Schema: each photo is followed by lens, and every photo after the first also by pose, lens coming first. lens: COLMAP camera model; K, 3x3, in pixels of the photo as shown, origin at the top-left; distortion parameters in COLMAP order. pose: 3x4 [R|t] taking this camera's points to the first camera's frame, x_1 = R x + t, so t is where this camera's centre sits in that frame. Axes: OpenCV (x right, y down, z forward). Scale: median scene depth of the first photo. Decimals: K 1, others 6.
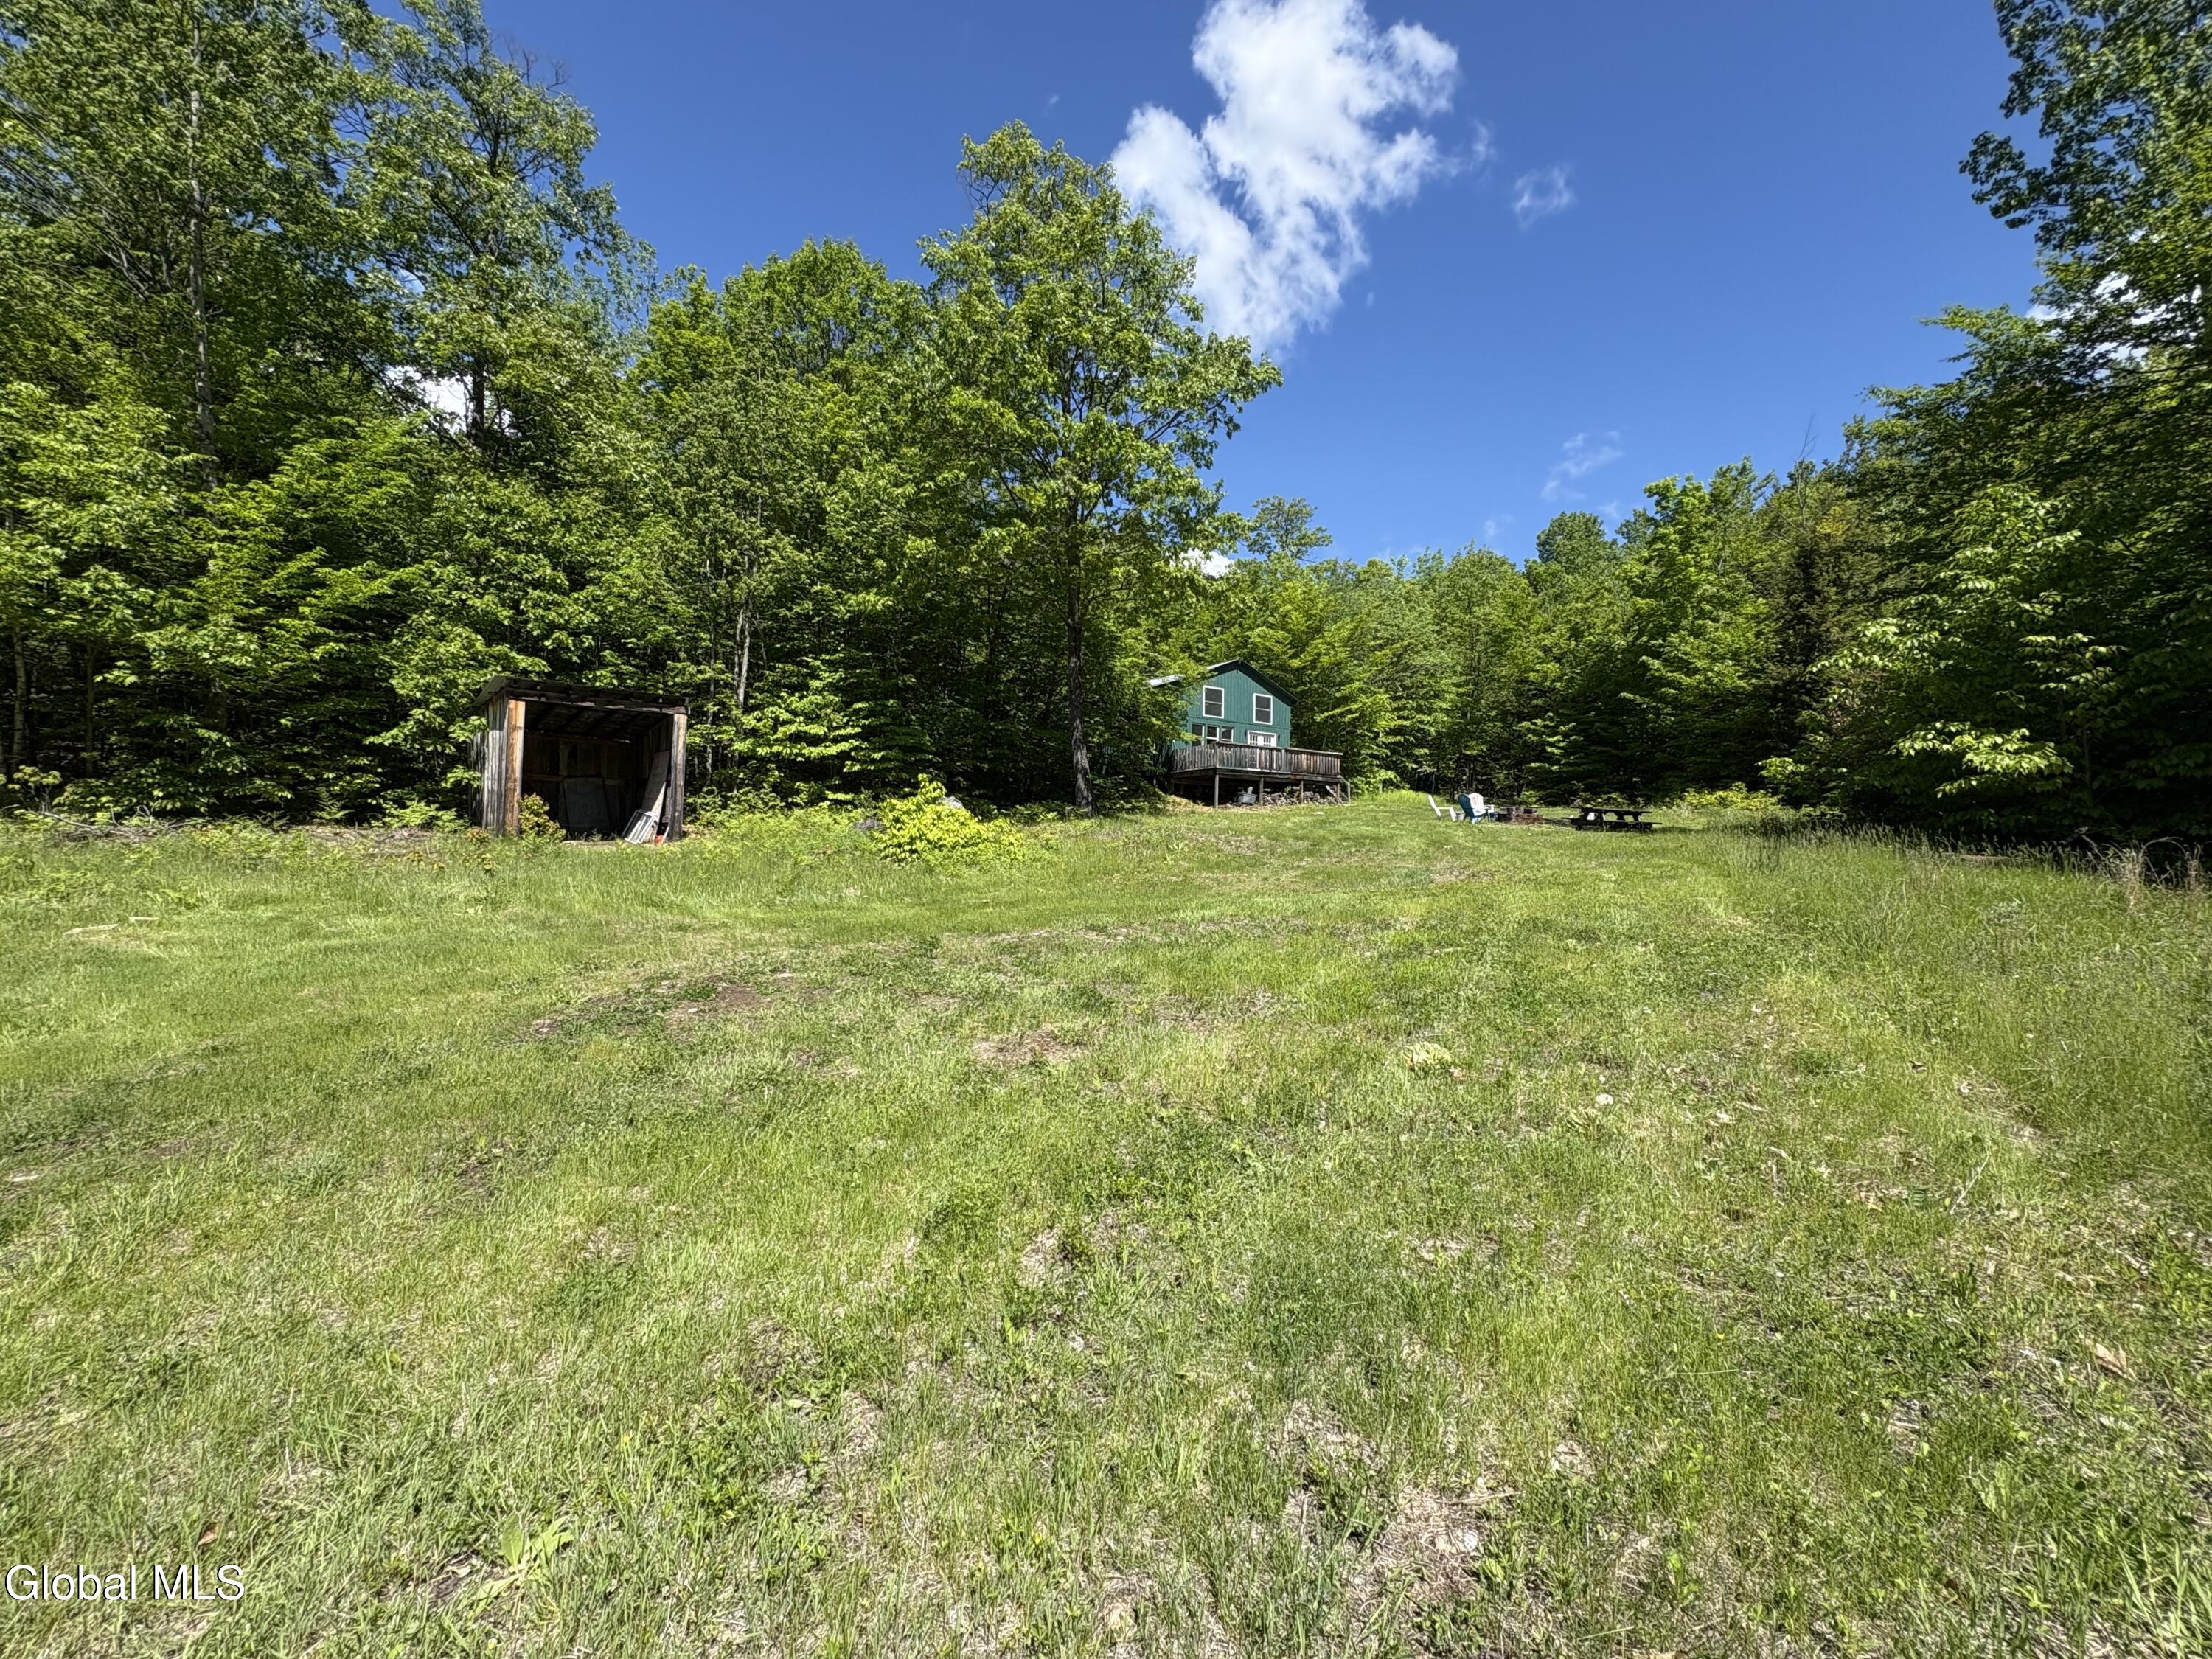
lens RADIAL K [[882.7, 0, 1106.0], [0, 882.7, 829.5], [0, 0, 1]] dist [-0.002292, 0.000080]
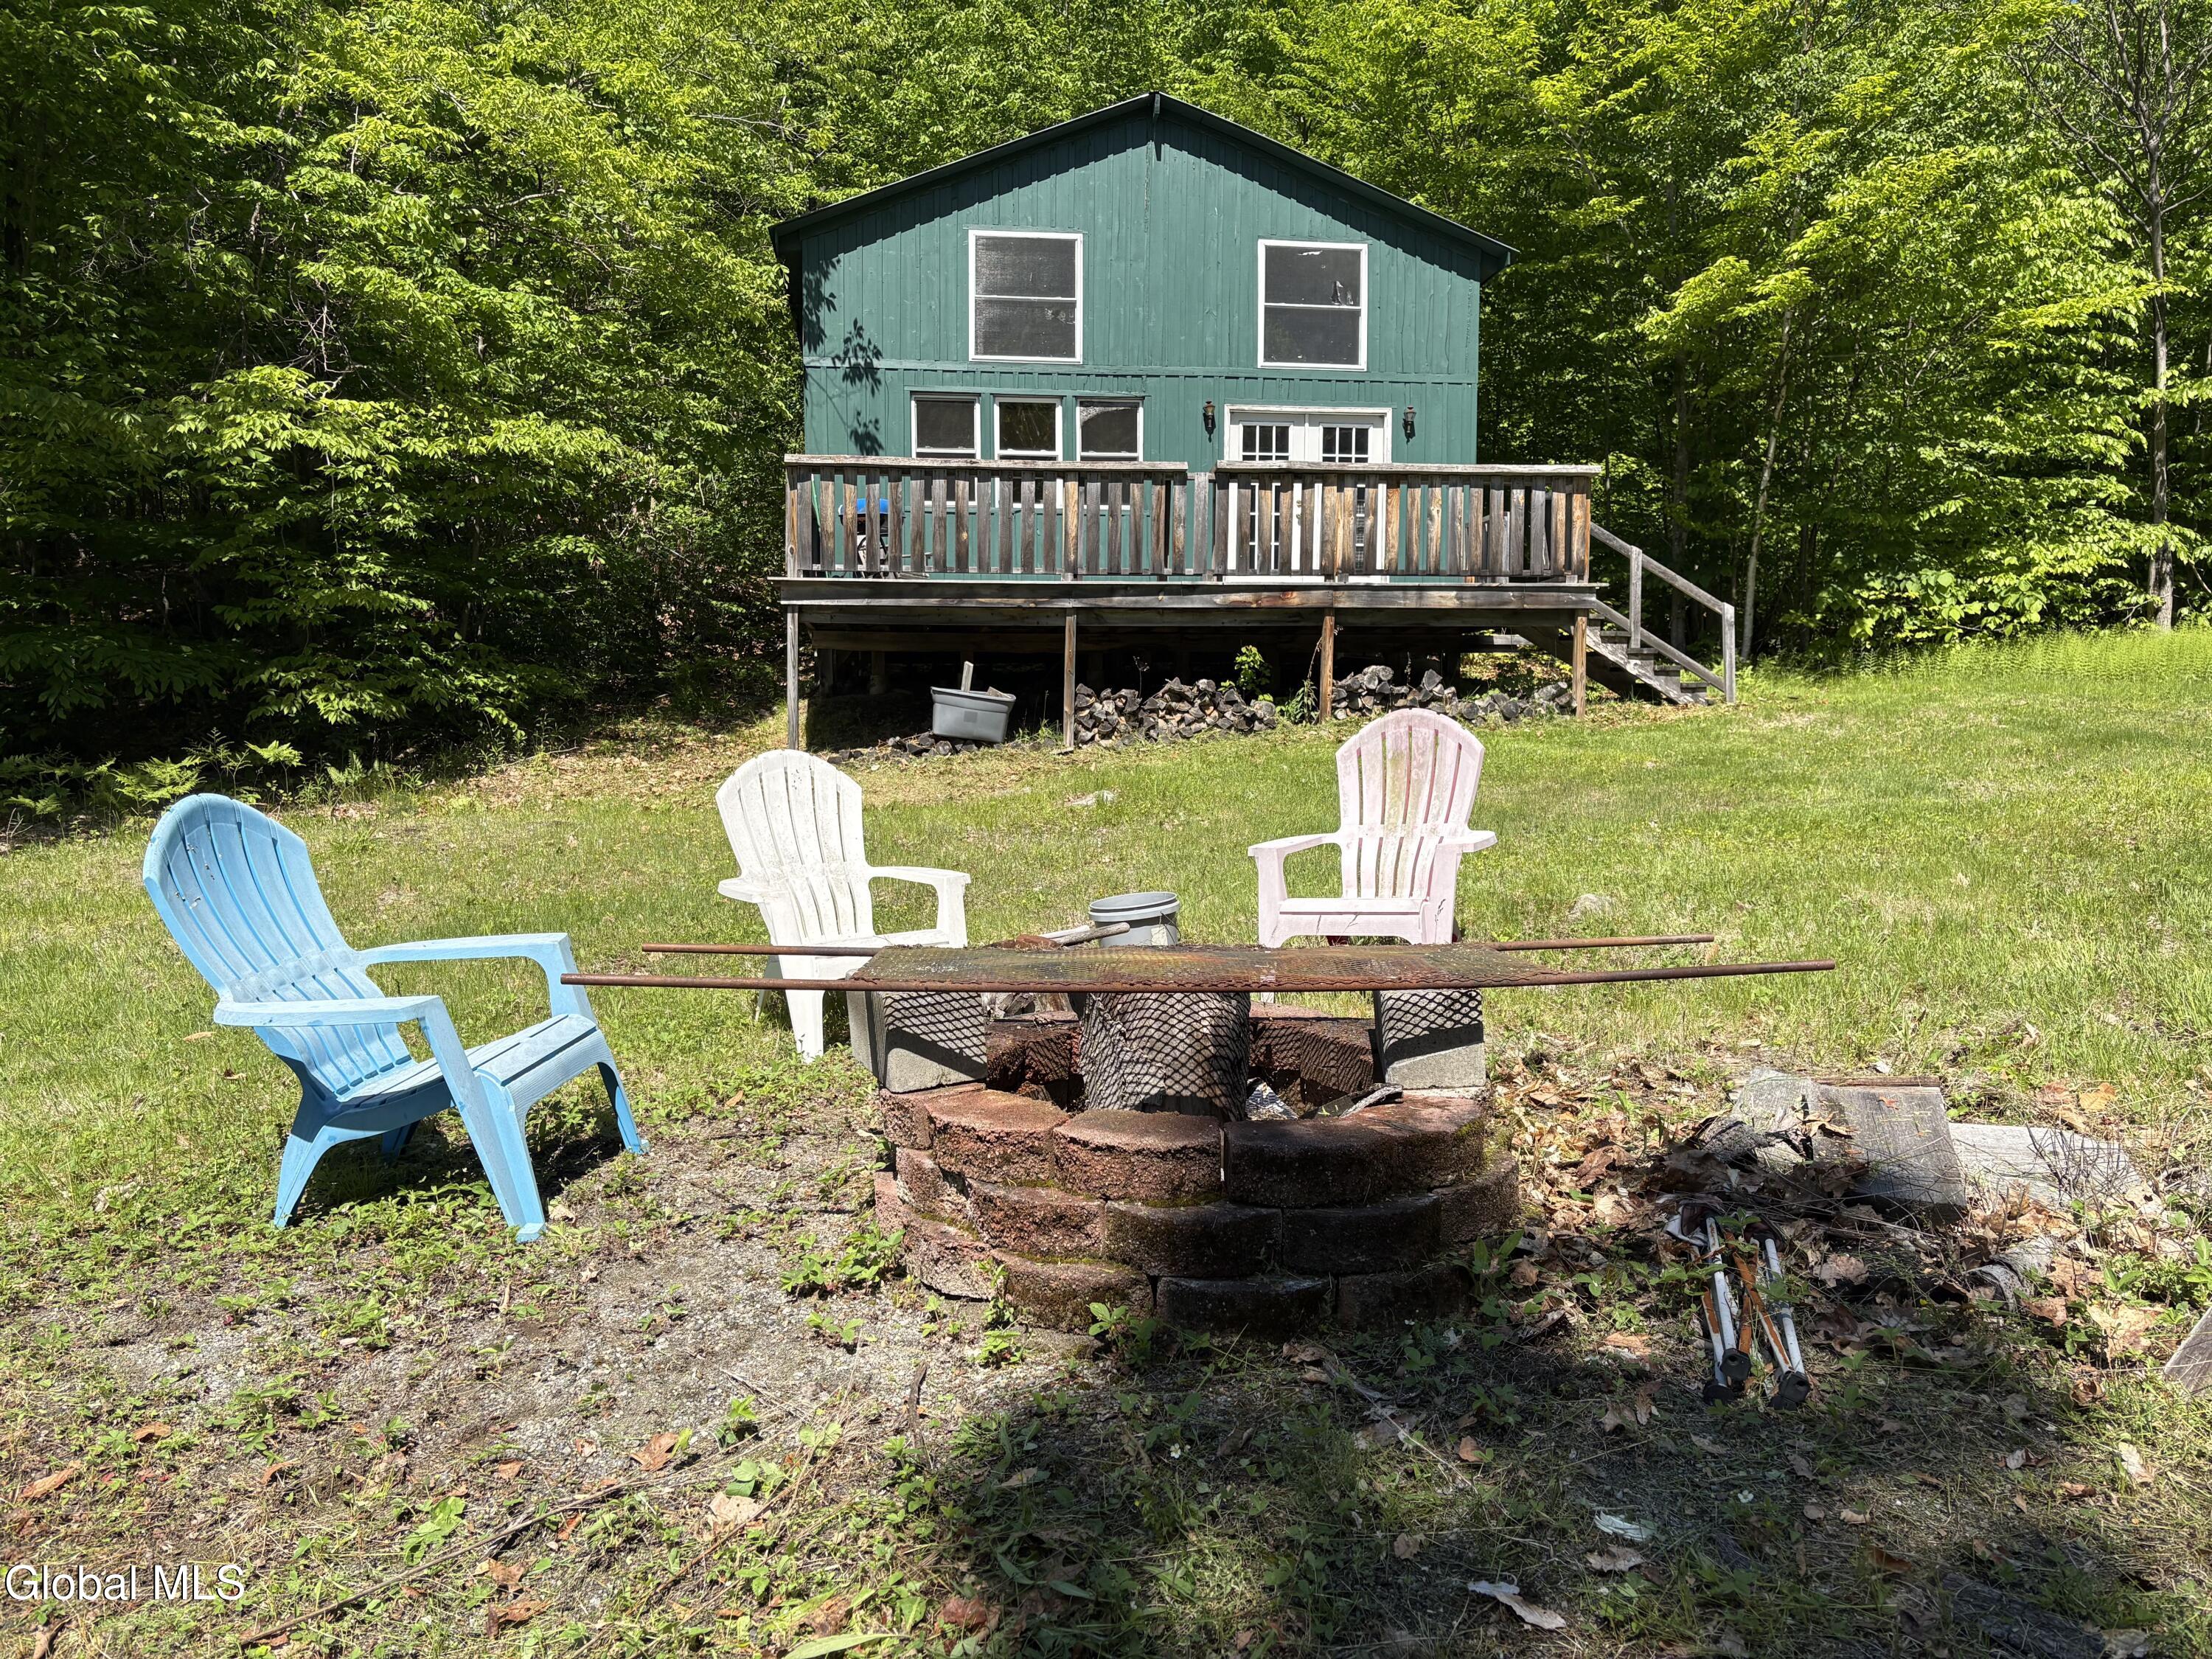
lens RADIAL K [[1667.0, 0, 1106.0], [0, 1667.0, 829.5], [0, 0, 1]] dist [0.051233, -0.000086]
pose [[0.879828, 0.012242, -0.475135, 0.397822], [0.021234, 0.997658, 0.065025, -0.033931], [0.474818, -0.067300, 0.877507, 0.675769]]
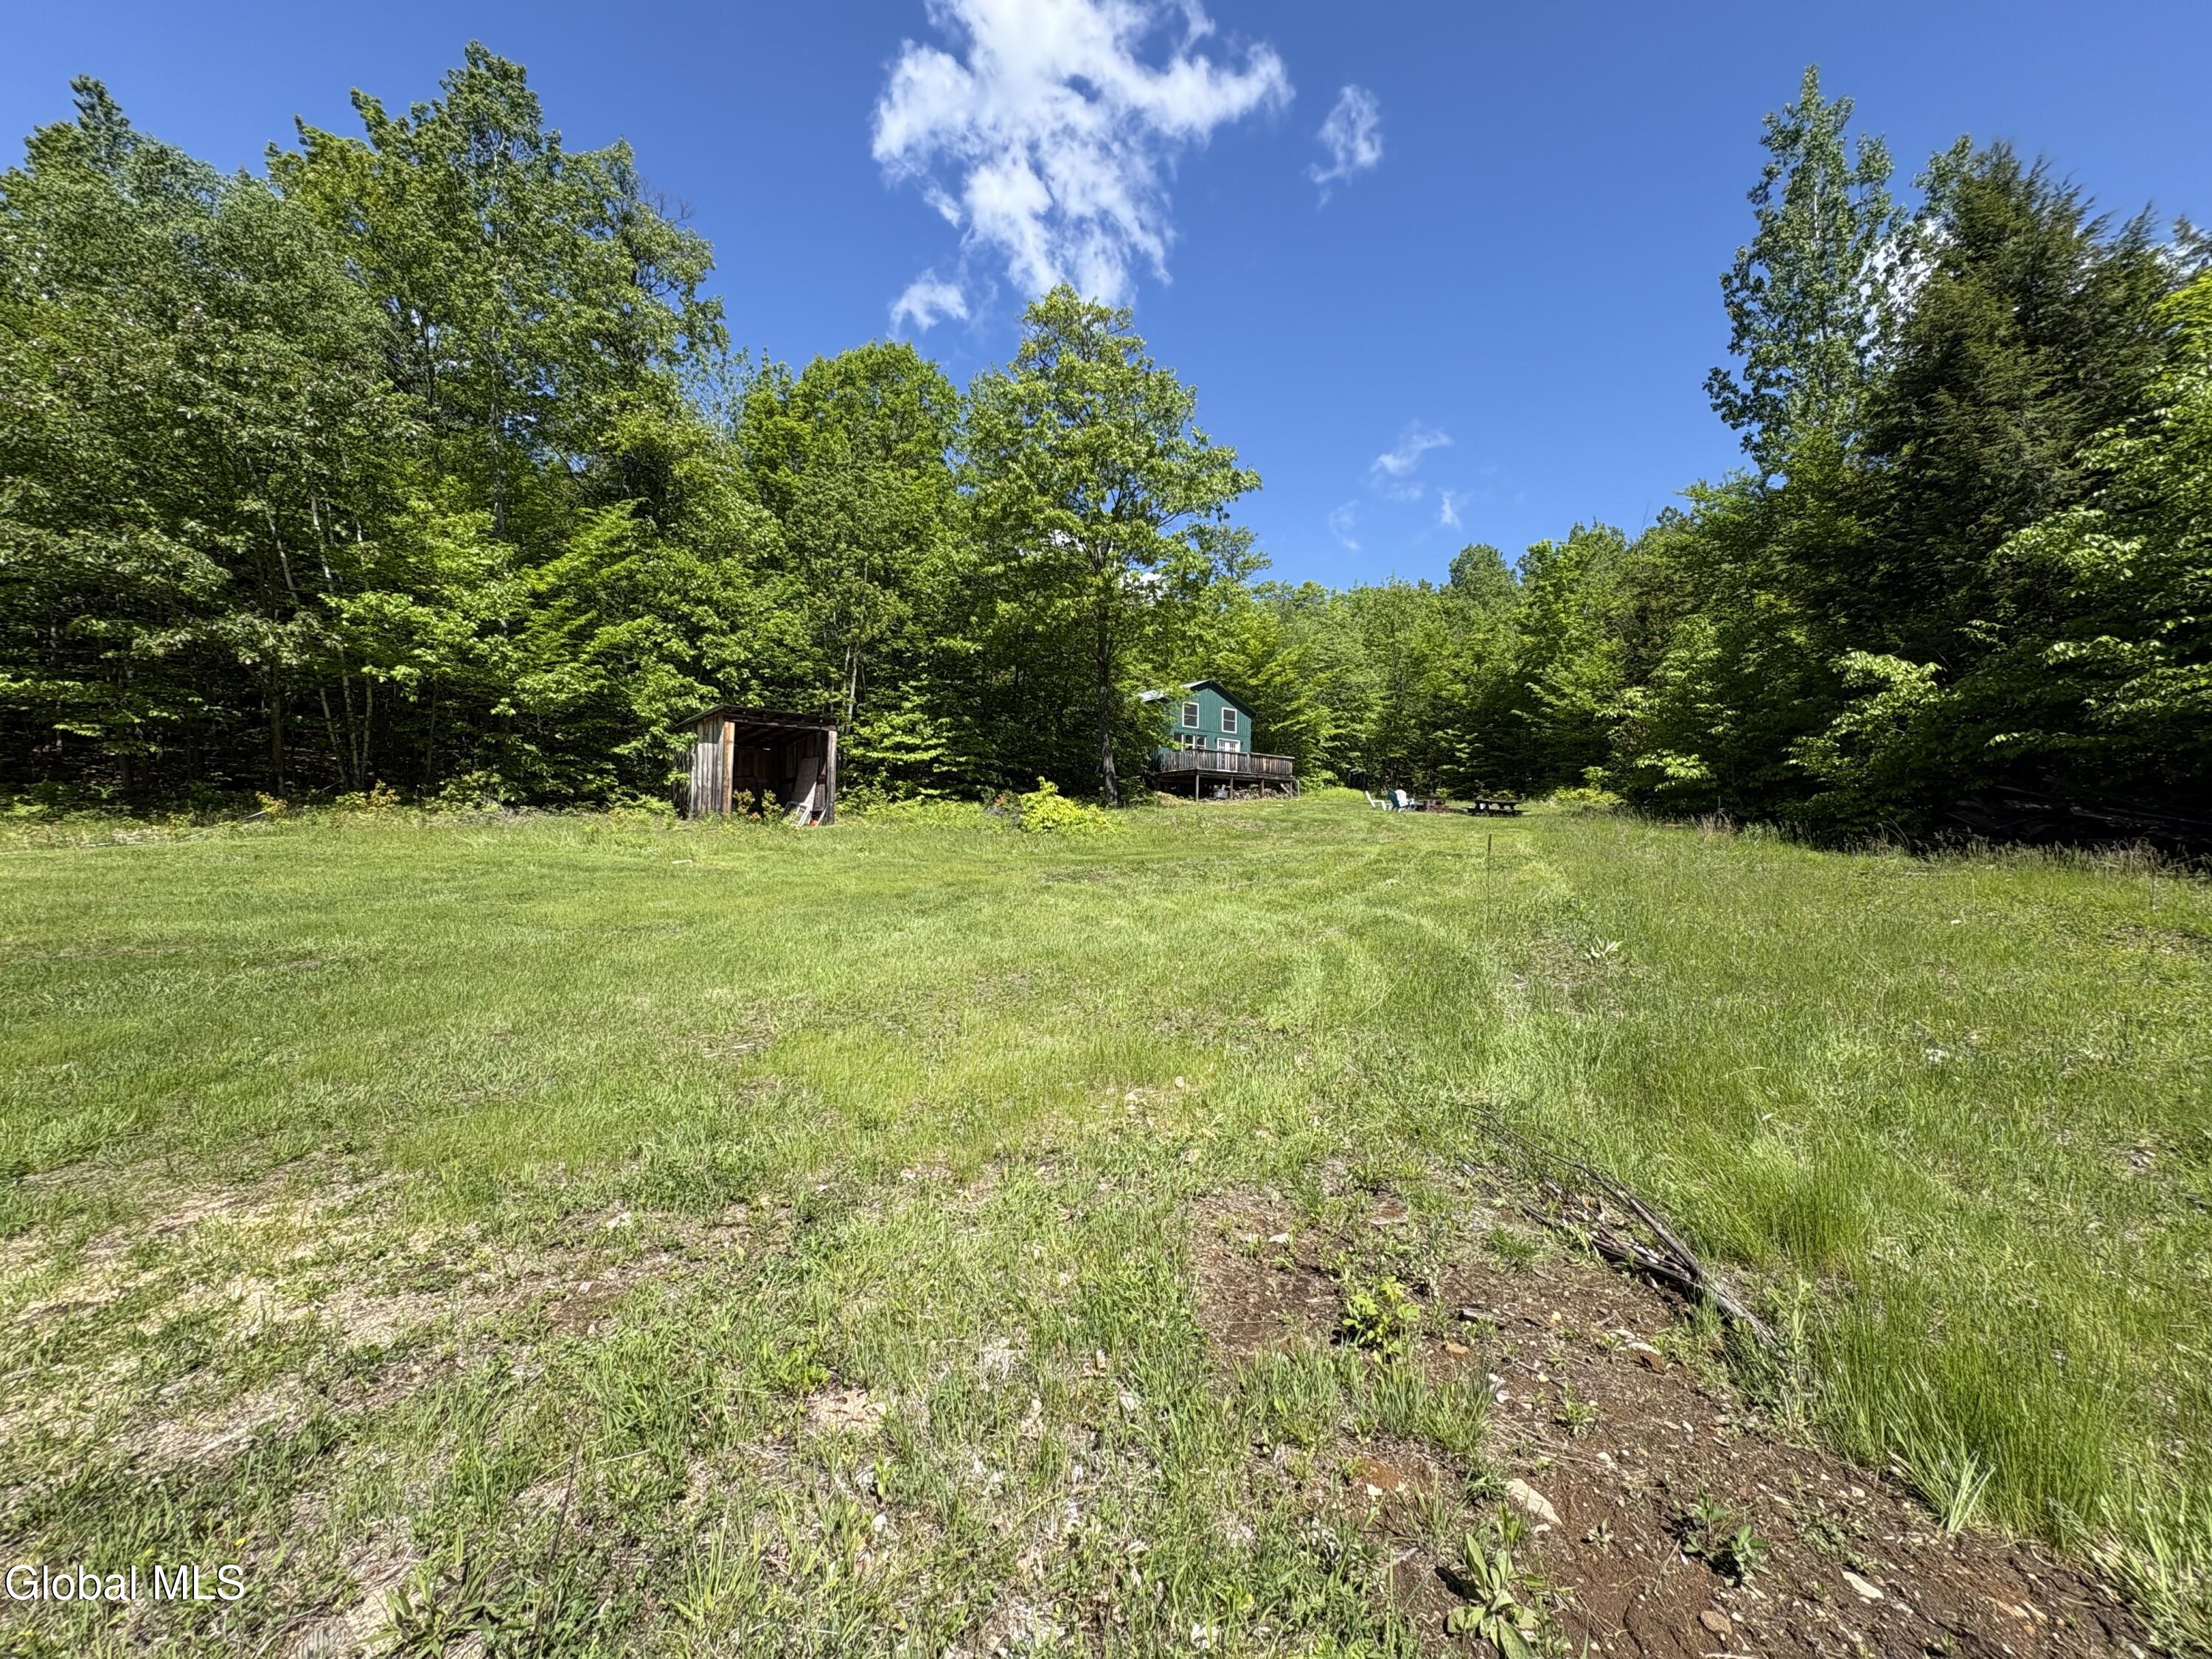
lens RADIAL K [[882.7, 0, 1106.0], [0, 882.7, 829.5], [0, 0, 1]] dist [-0.002292, 0.000080]
pose [[0.996854, -0.002750, 0.079208, -0.102570], [0.002492, 0.999991, 0.003355, 0.010465], [-0.079217, -0.003147, 0.996852, -0.231017]]
